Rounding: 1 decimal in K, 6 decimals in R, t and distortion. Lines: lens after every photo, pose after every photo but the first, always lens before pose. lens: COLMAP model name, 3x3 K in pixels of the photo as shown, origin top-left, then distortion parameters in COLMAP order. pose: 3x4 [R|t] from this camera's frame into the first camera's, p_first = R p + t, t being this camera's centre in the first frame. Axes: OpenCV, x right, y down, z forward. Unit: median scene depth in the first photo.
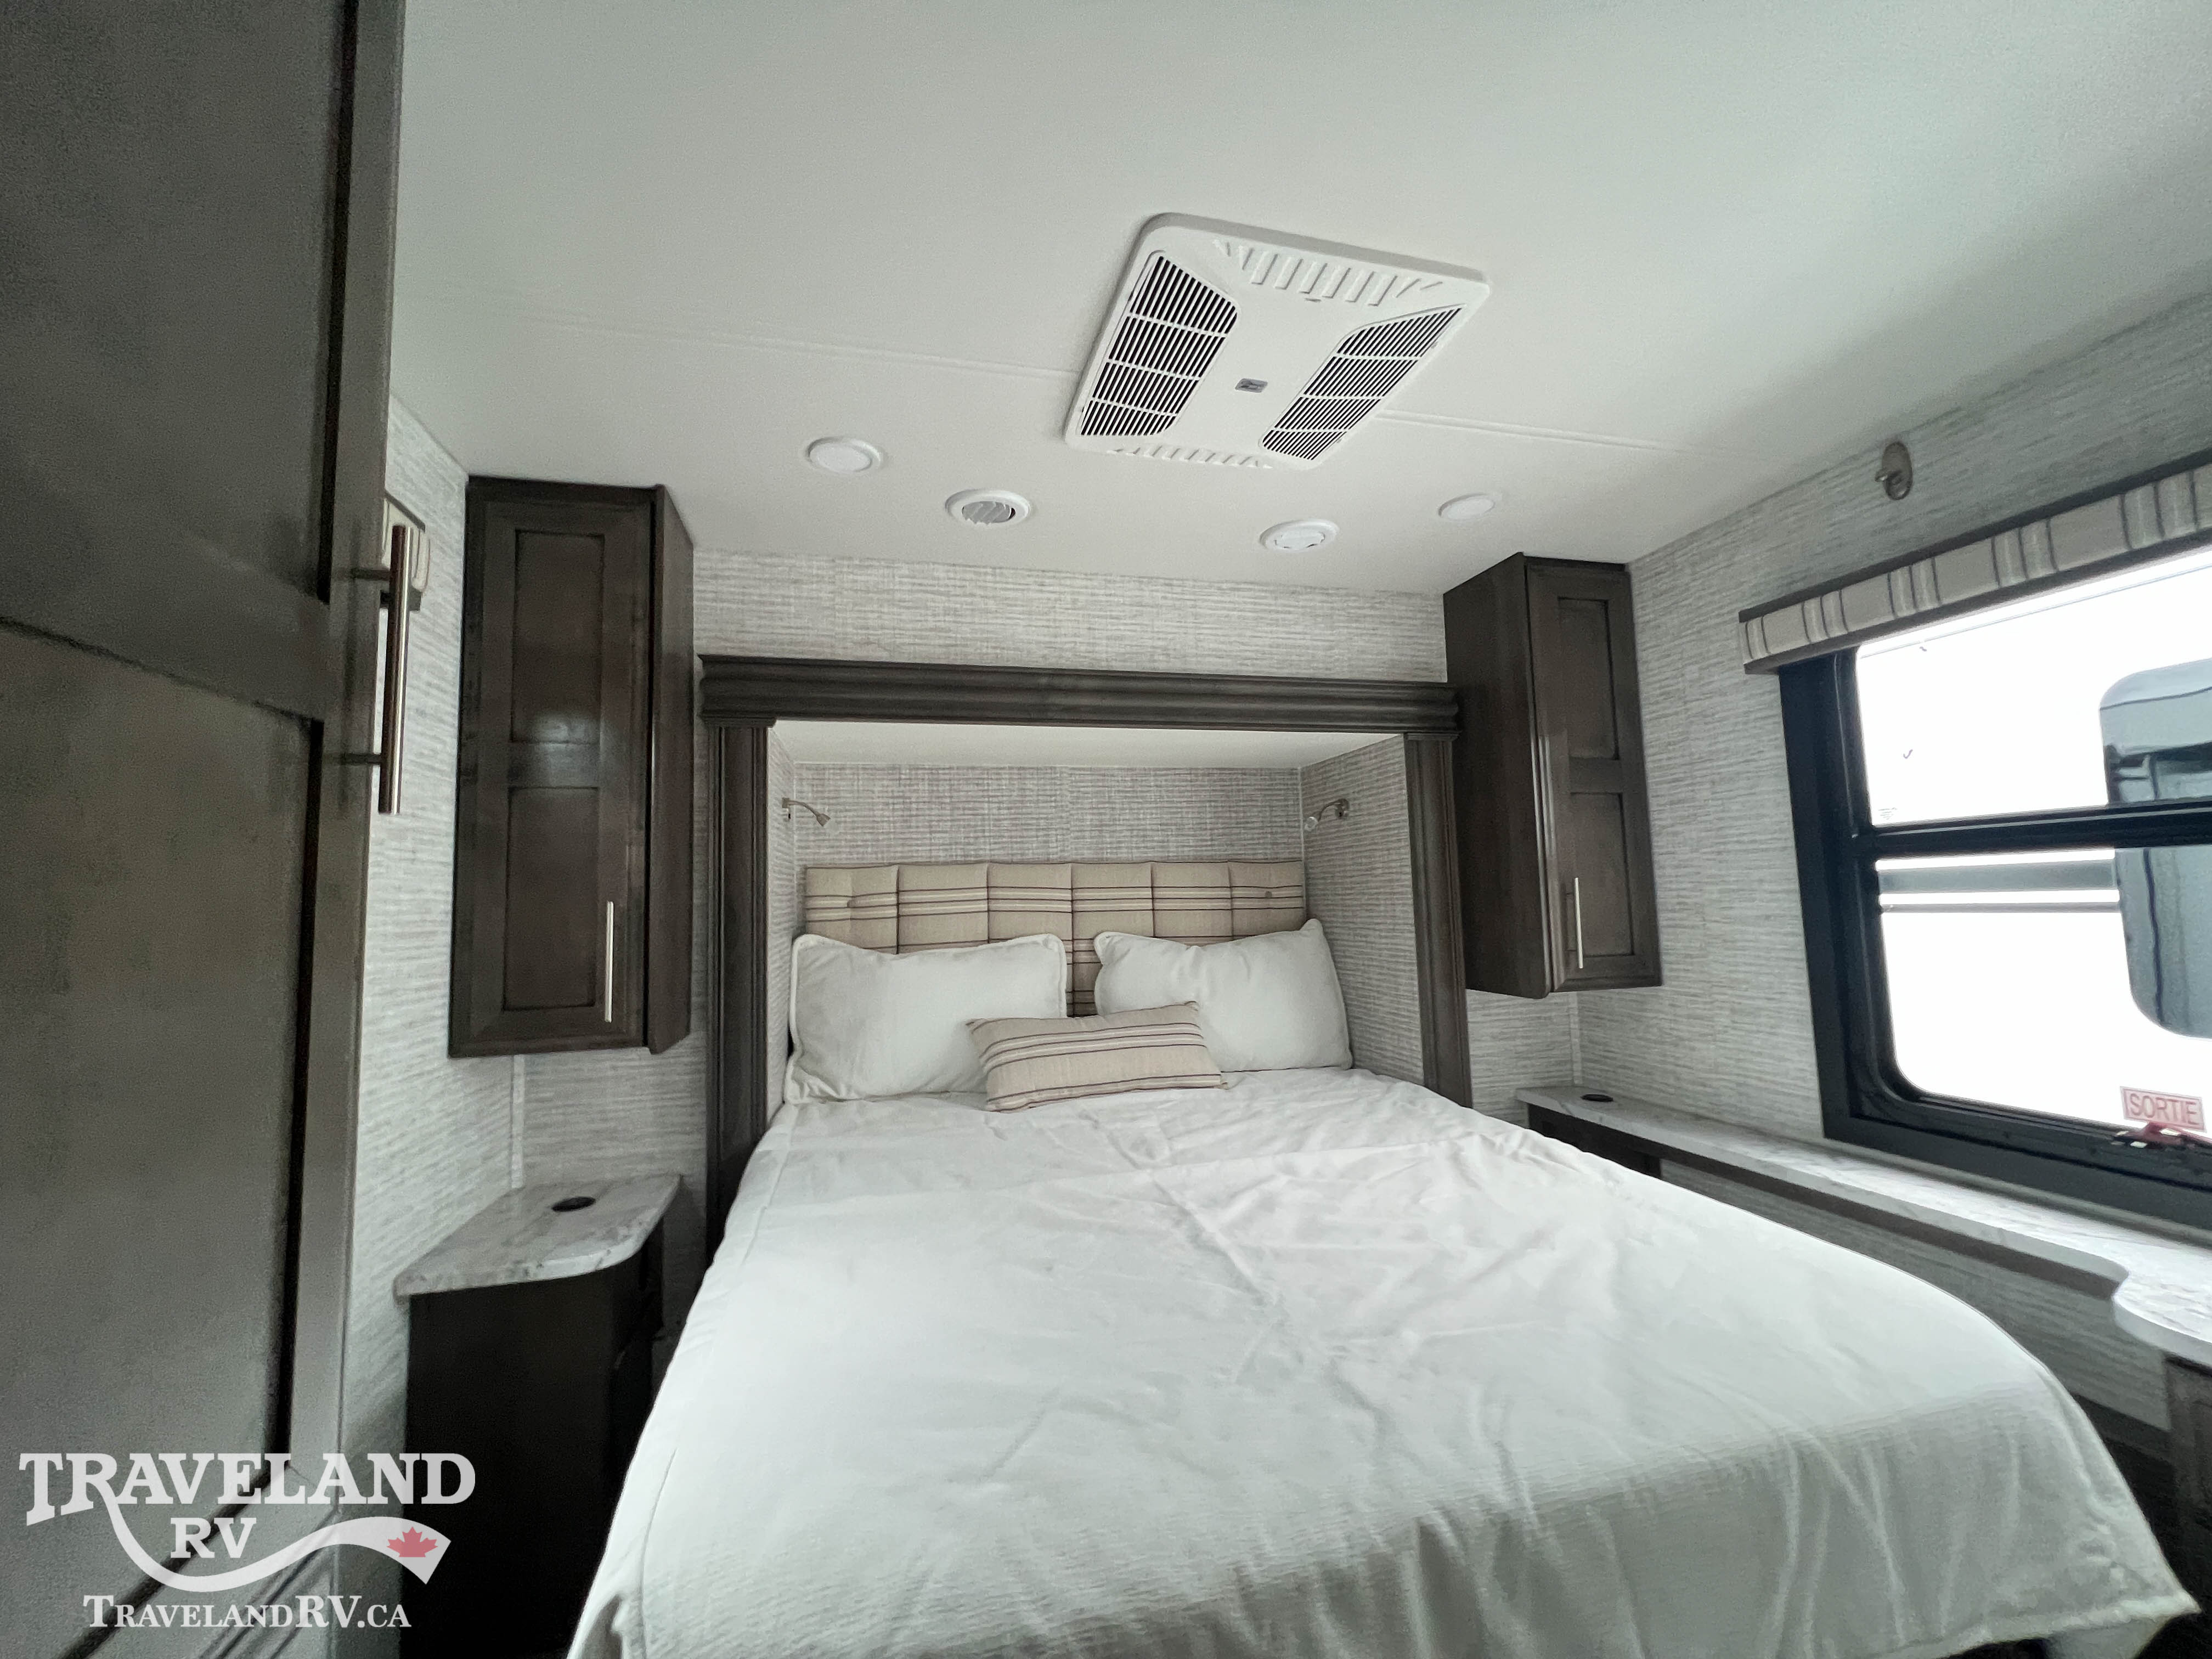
lens RADIAL K [[880.4, 0, 1104.6], [0, 880.4, 827.4], [0, 0, 1]] dist [-0.002709, 0.000157]
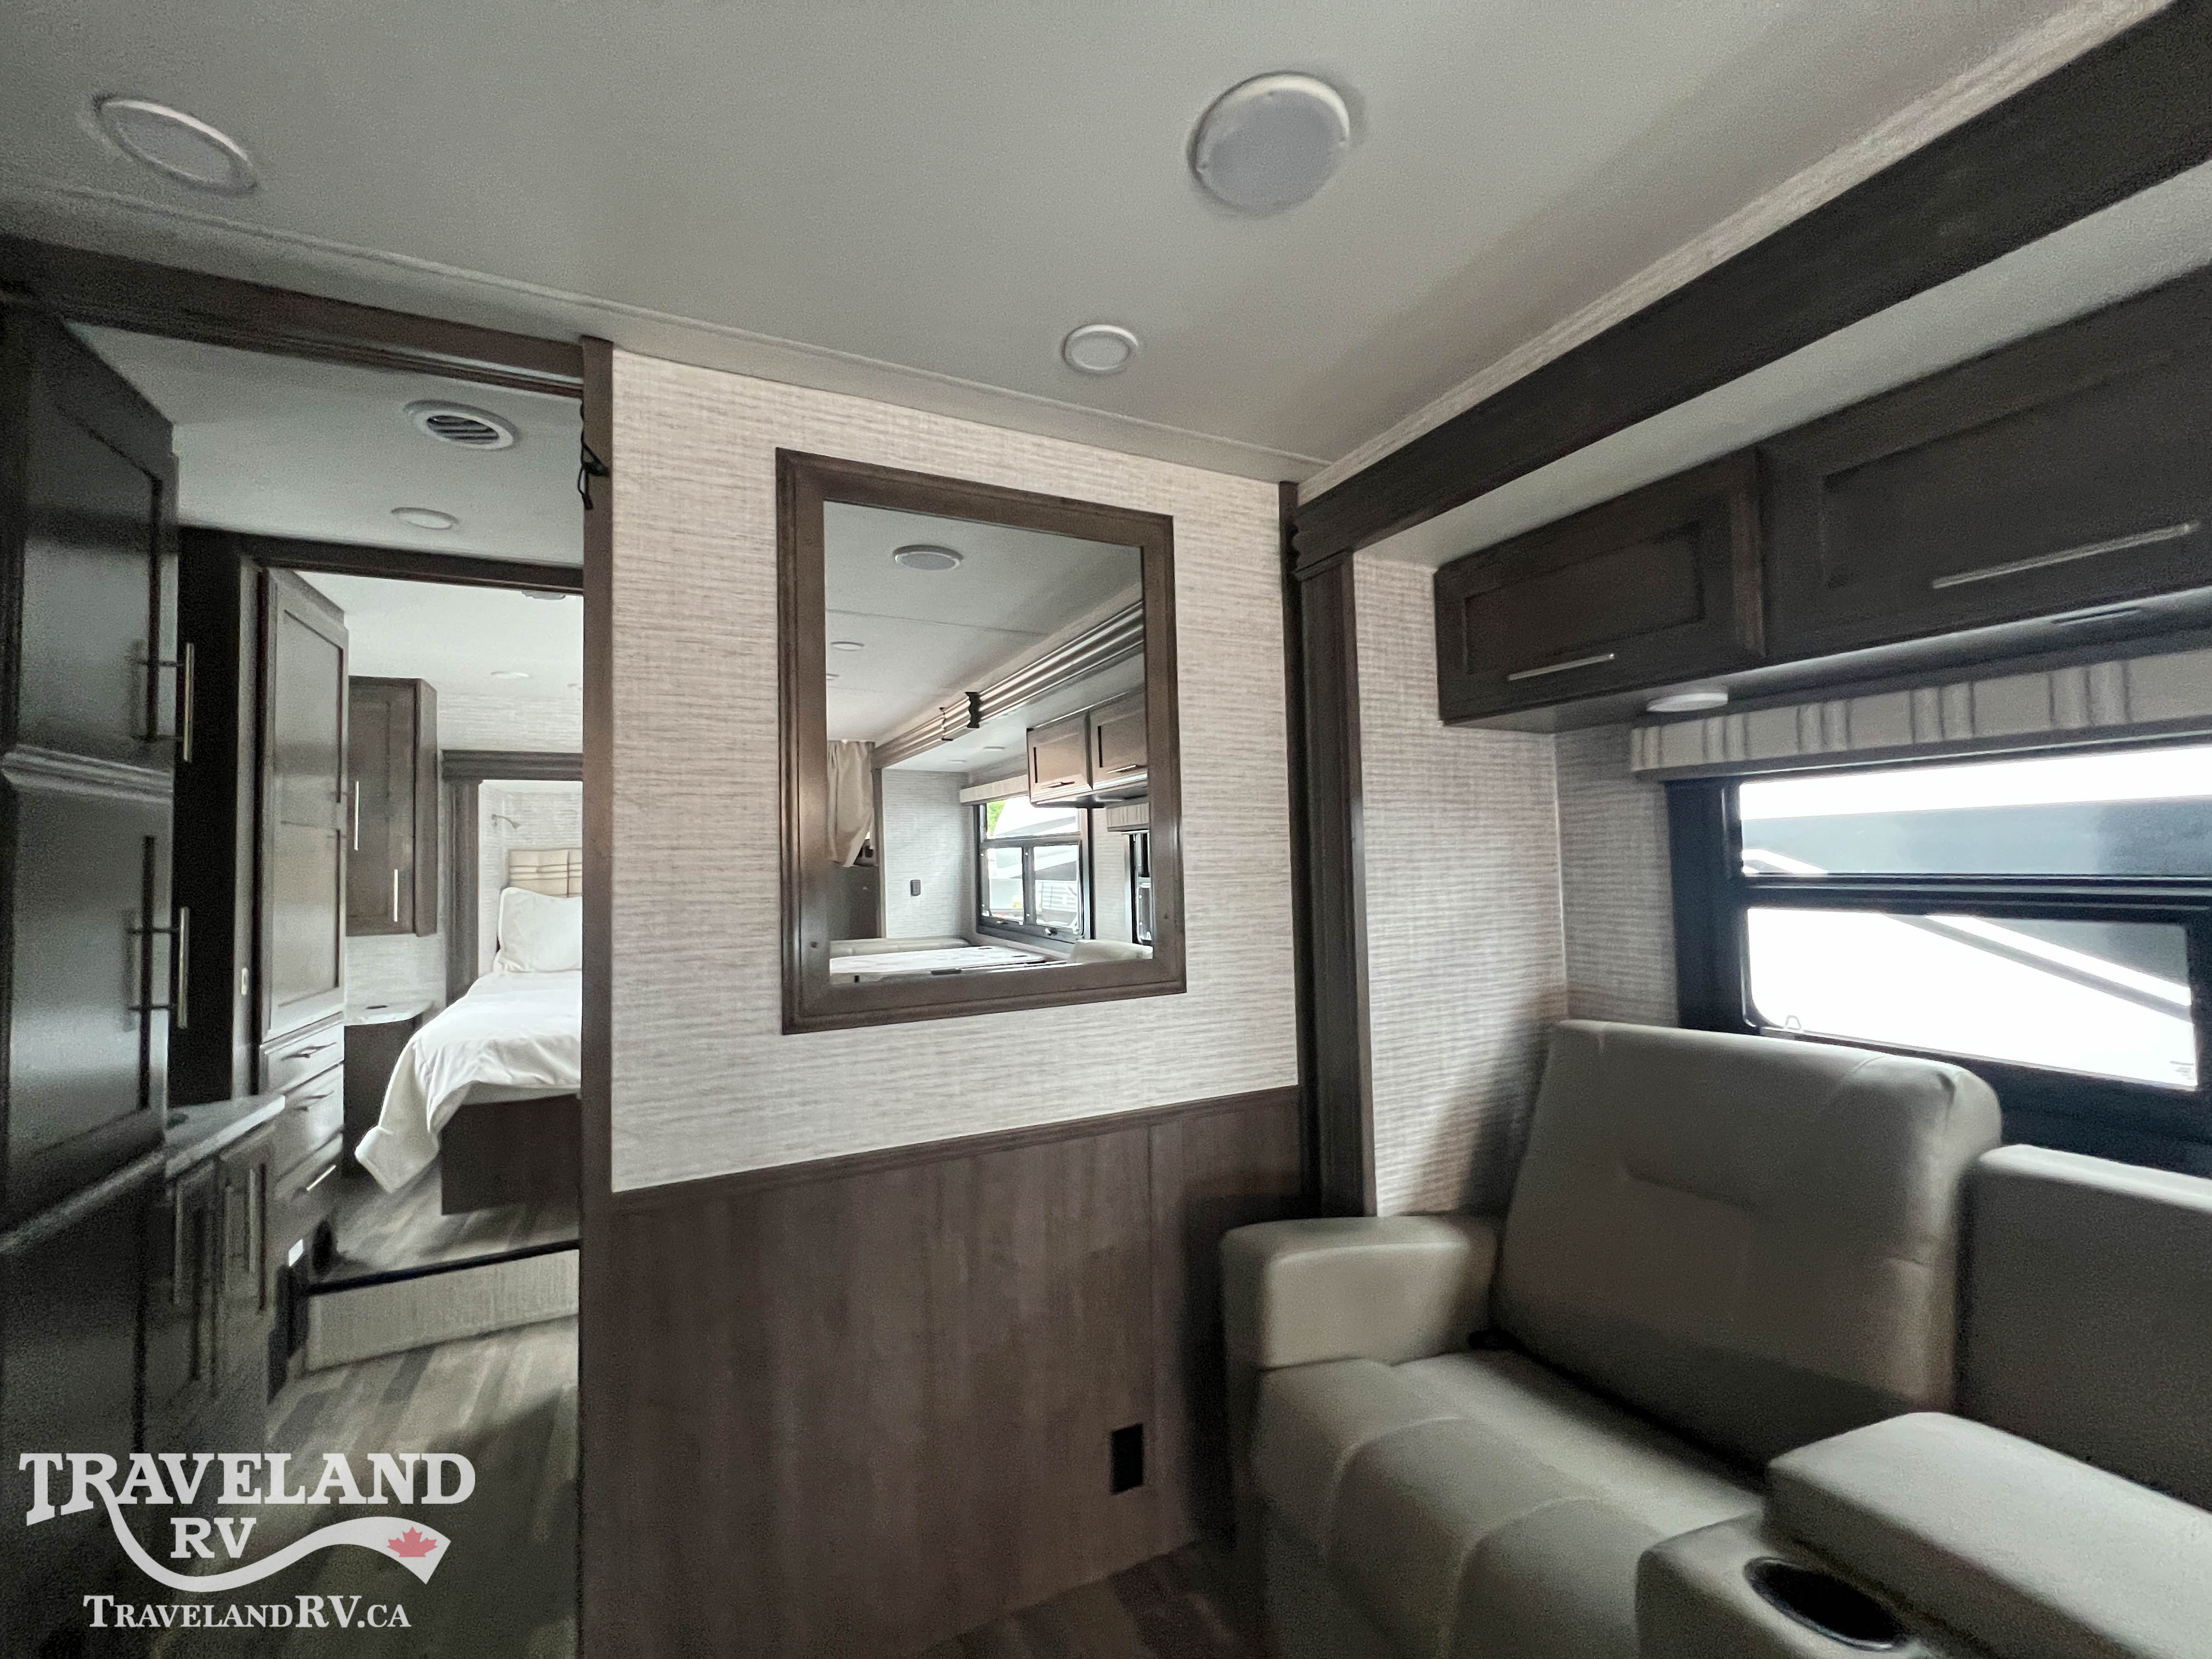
lens RADIAL K [[880.4, 0, 1104.6], [0, 880.4, 827.4], [0, 0, 1]] dist [-0.002709, 0.000157]
pose [[0.979261, 0.011110, 0.202298, 0.555667], [-0.018533, 0.999221, 0.034837, -0.098374], [-0.201753, -0.037863, 0.978704, -1.145488]]
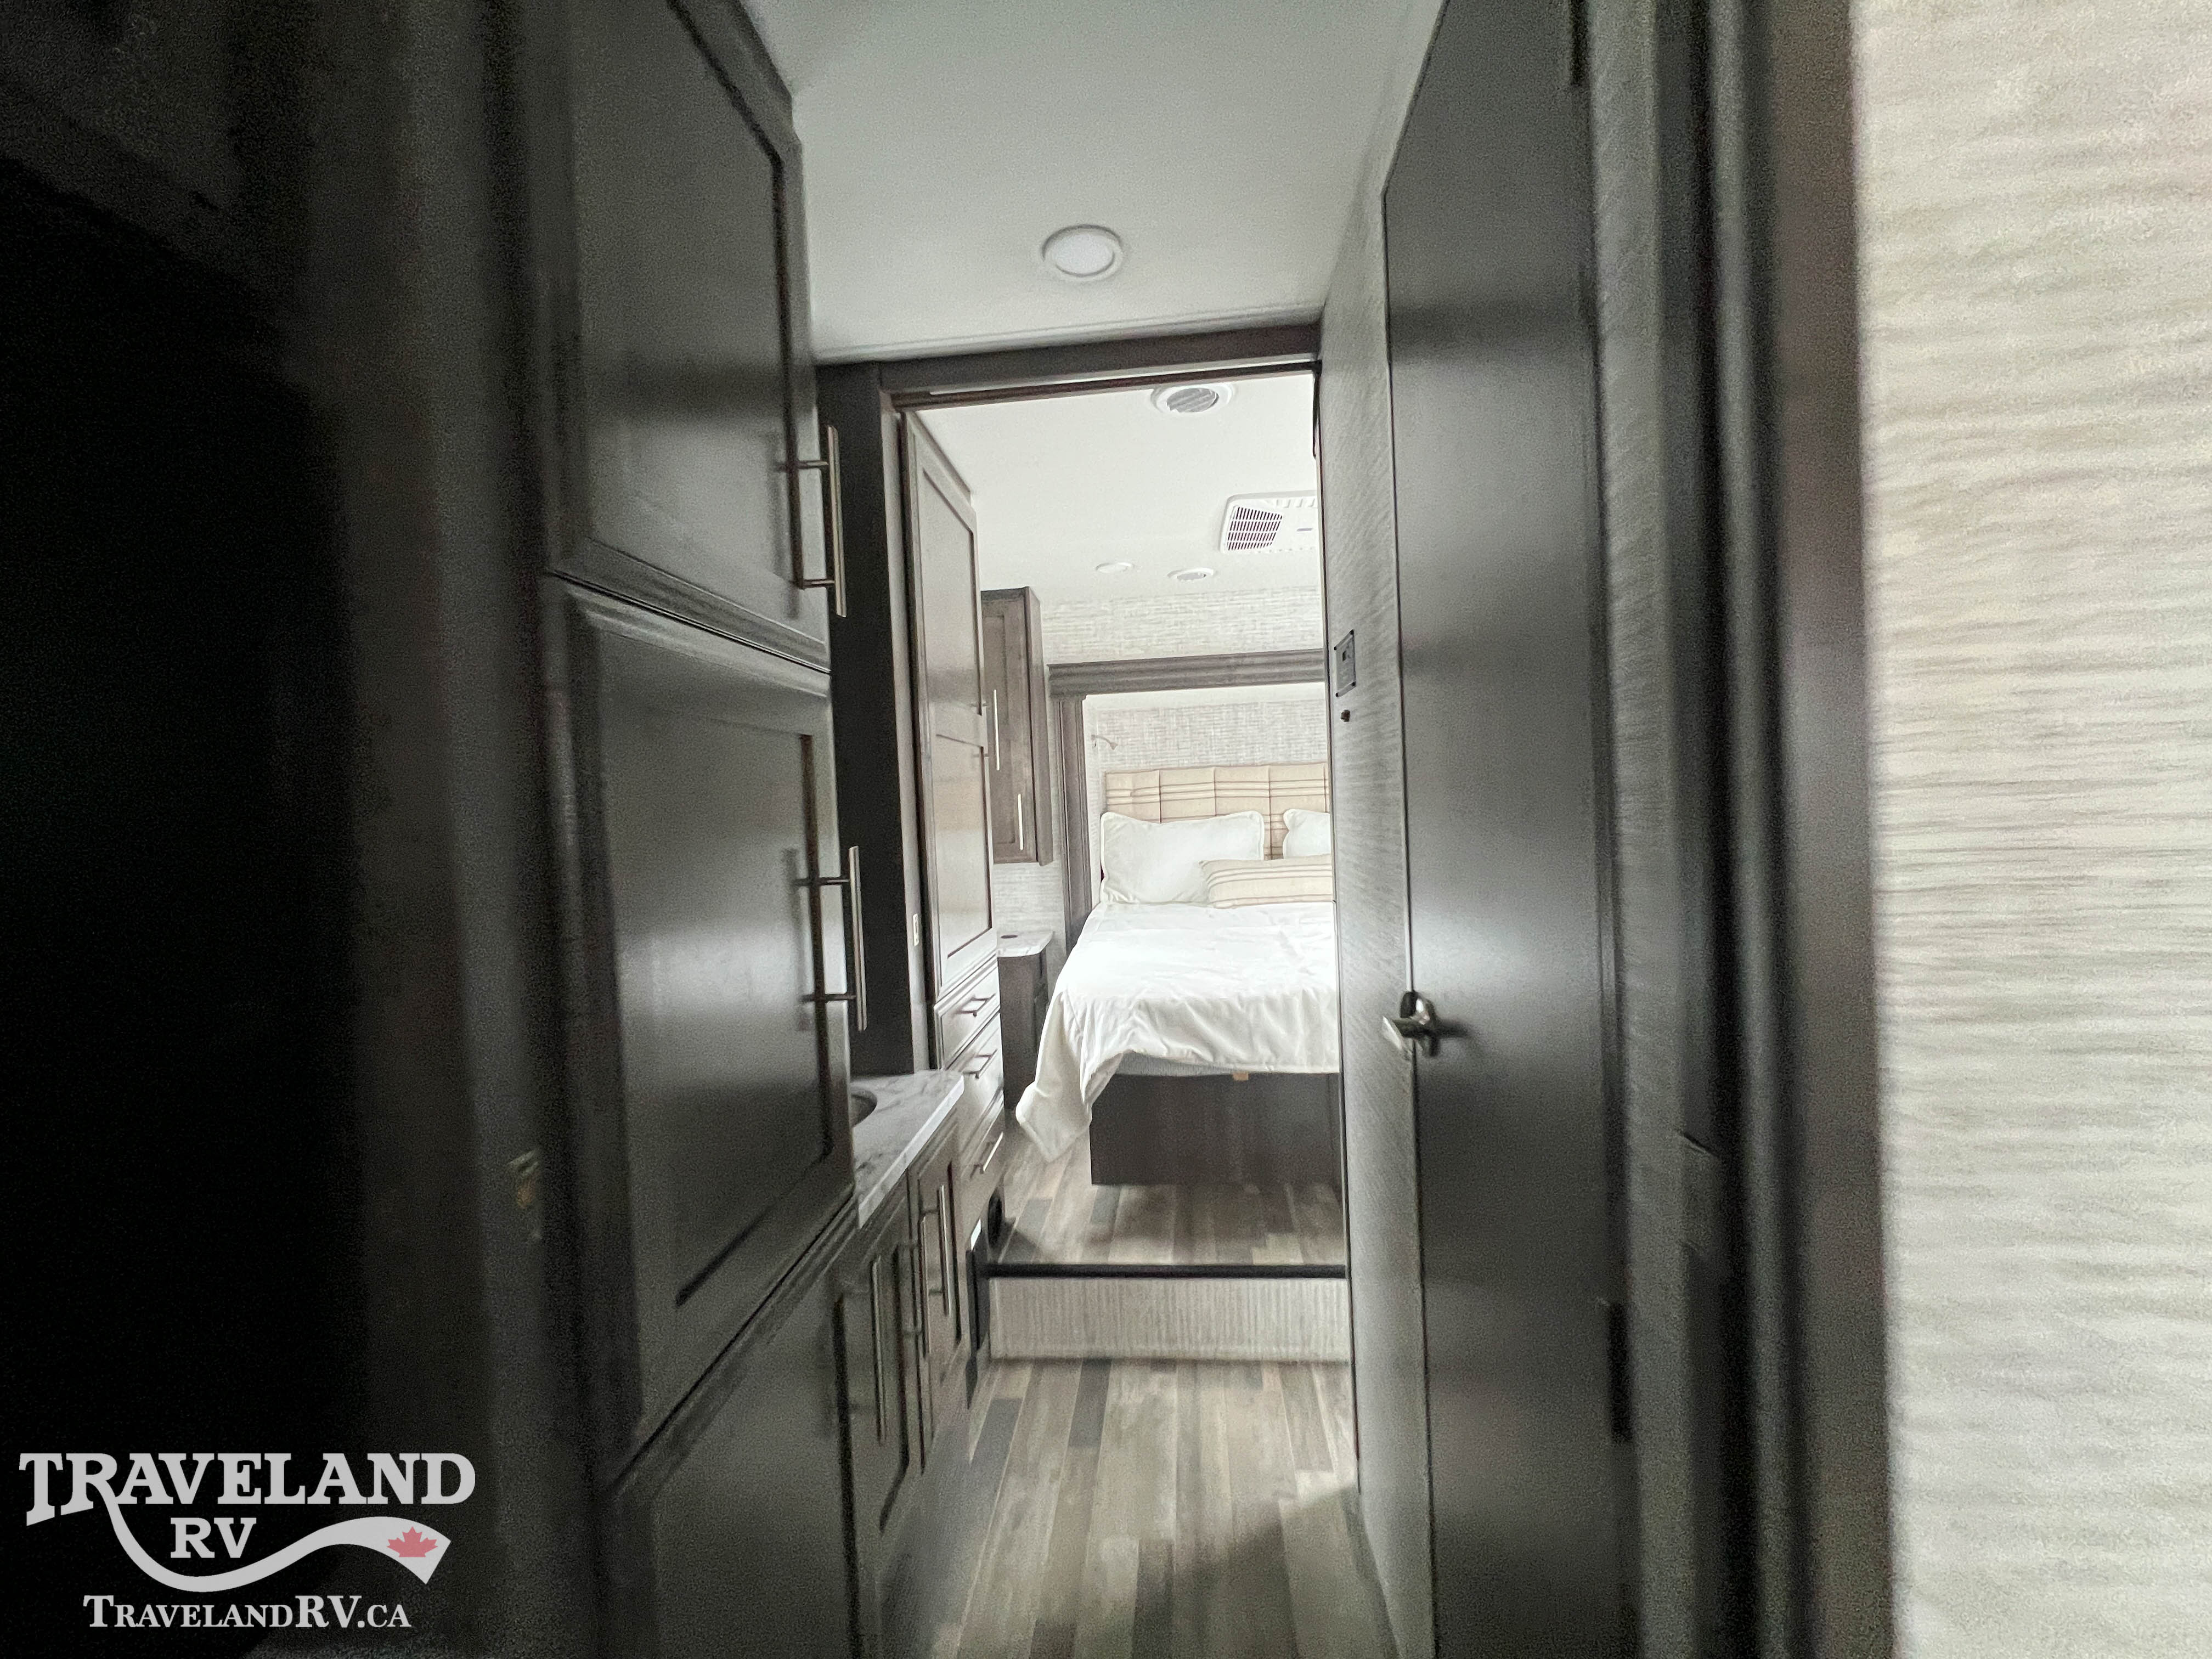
lens RADIAL K [[880.4, 0, 1104.6], [0, 880.4, 827.4], [0, 0, 1]] dist [-0.002709, 0.000157]
pose [[0.944605, -0.006459, -0.328145, 0.241408], [0.046382, 0.992399, 0.113982, -0.050080], [0.324915, -0.122888, 0.937725, -0.683167]]
